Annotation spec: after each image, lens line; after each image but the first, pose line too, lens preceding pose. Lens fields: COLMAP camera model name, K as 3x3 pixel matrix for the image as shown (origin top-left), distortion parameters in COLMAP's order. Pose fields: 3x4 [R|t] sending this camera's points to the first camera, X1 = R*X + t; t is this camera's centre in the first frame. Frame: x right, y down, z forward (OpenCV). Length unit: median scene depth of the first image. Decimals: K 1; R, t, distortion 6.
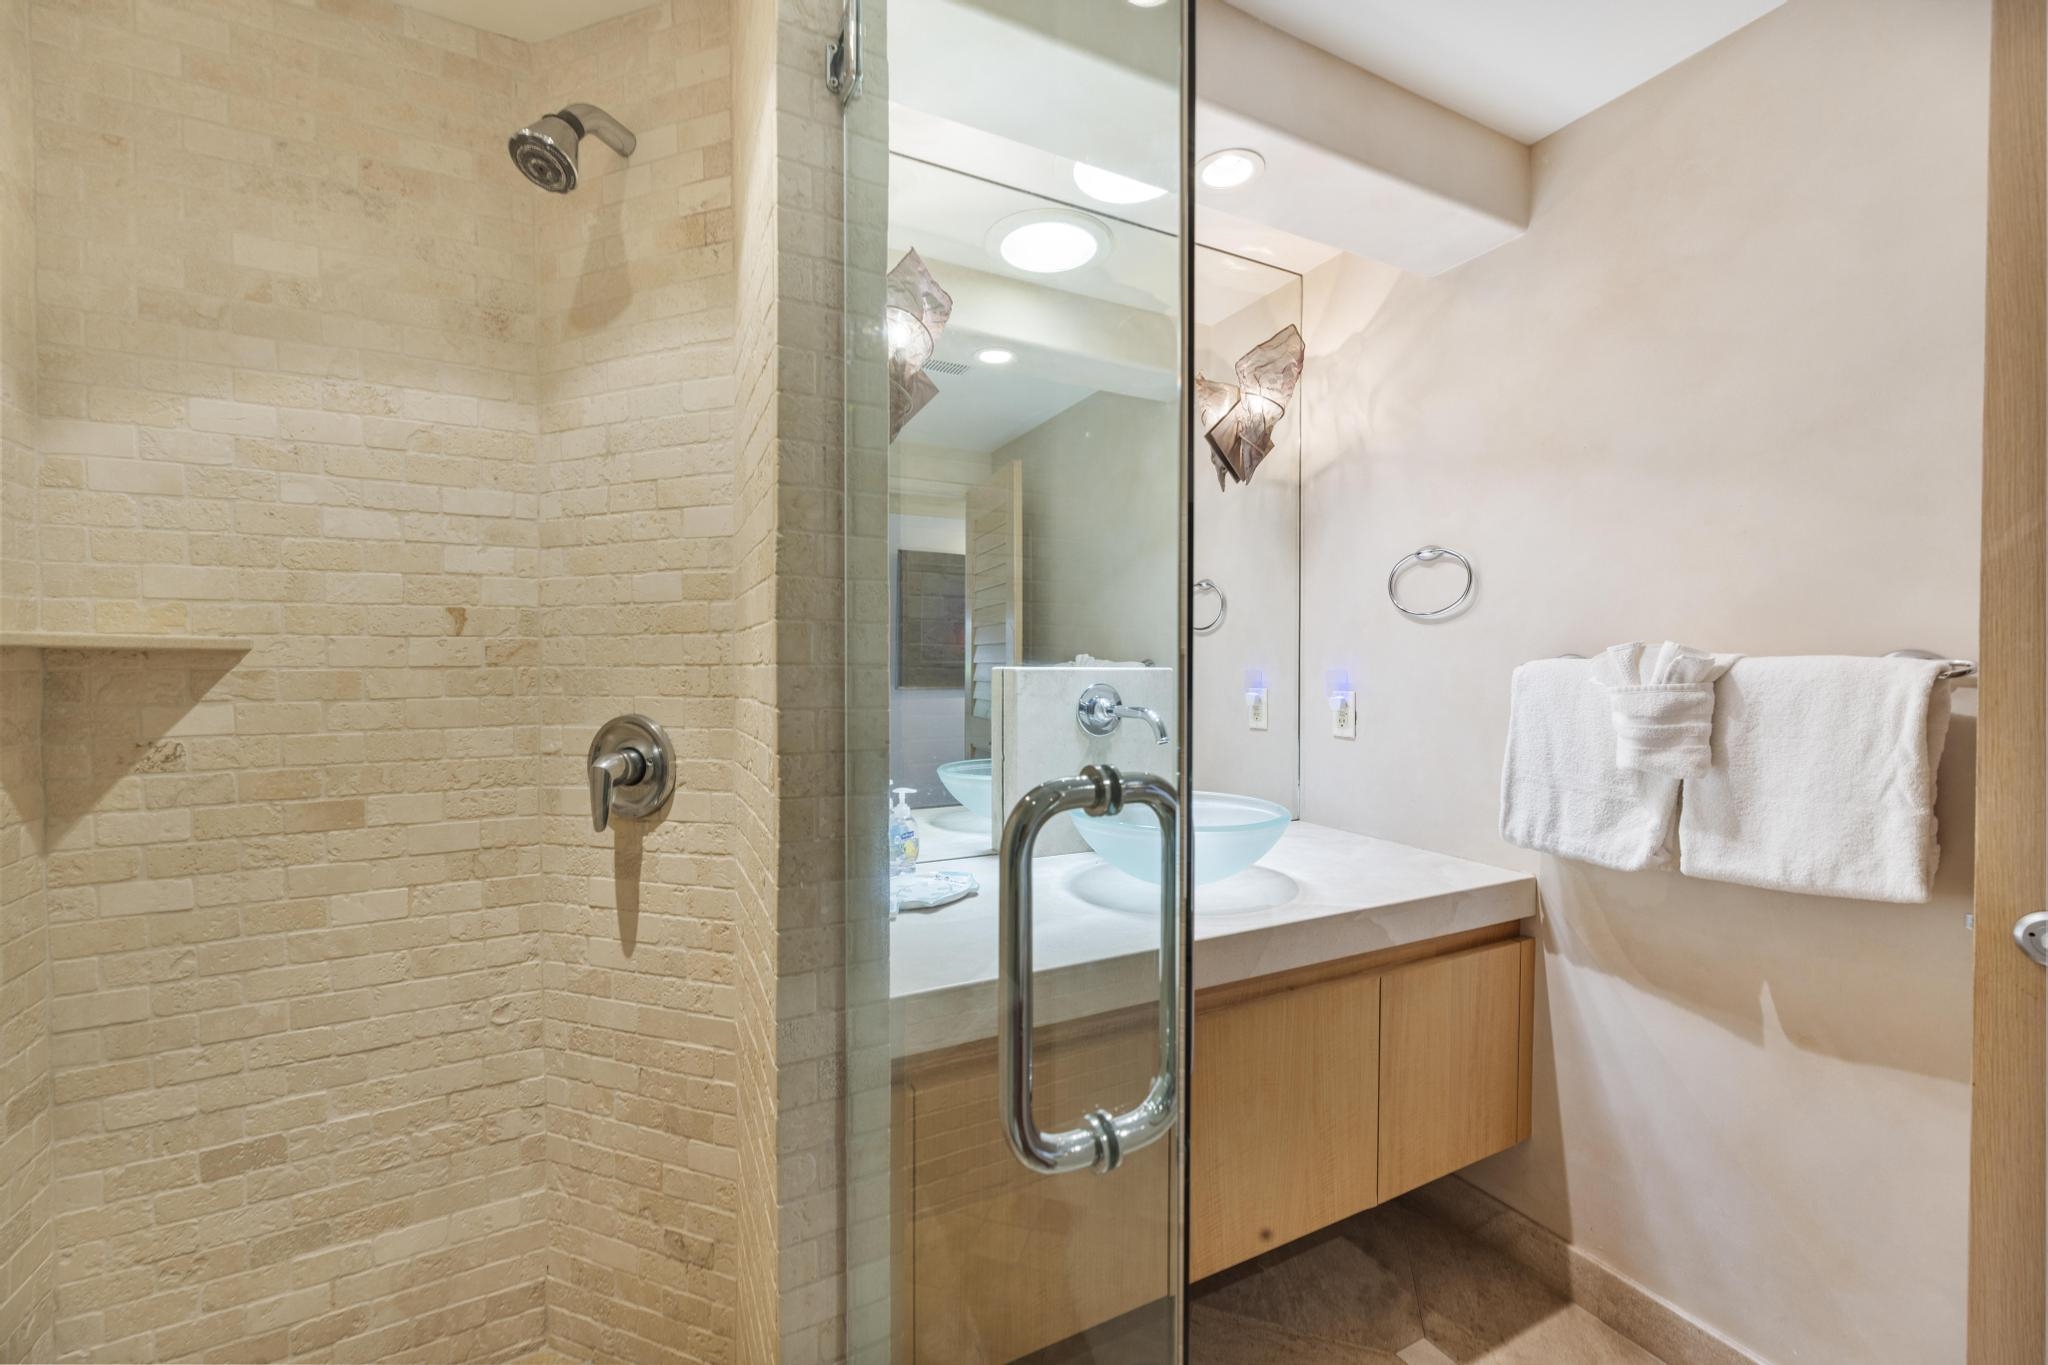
lens RADIAL K [[820.5, 0, 1024.0], [0, 820.5, 682.5], [0, 0, 1]] dist [0.000441, -0.000102]
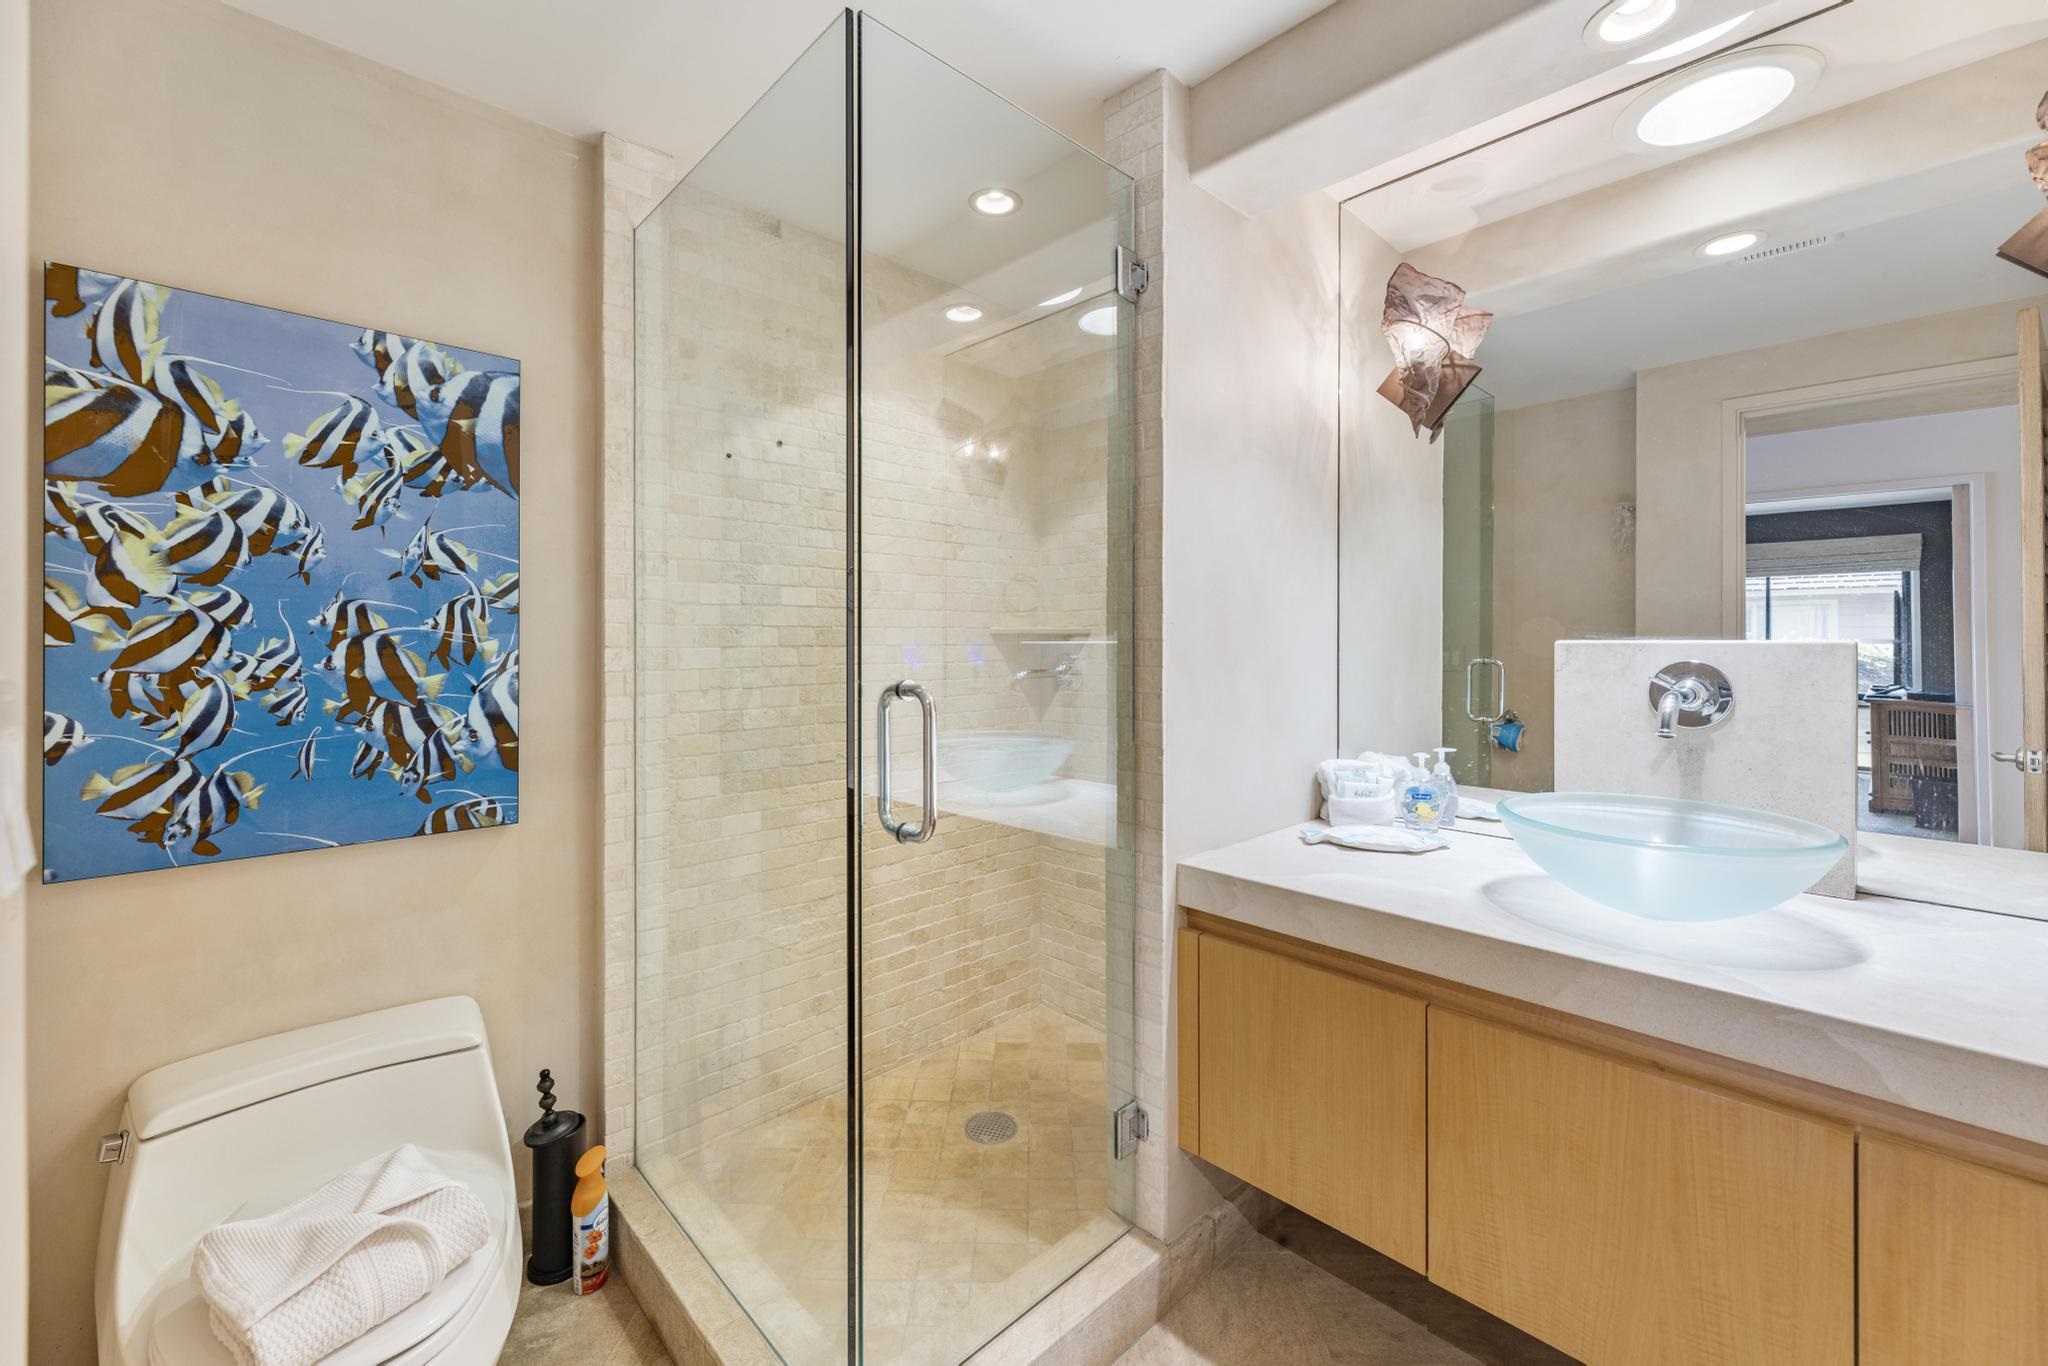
lens RADIAL K [[828.2, 0, 1023.4], [0, 828.2, 646.3], [0, 0, 1]] dist [0.000272, 0.000010]
pose [[0.284854, 0.002388, -0.958568, 0.949749], [-0.015229, 0.999882, -0.002035, -0.001310], [0.958450, 0.015178, 0.284857, 0.237755]]
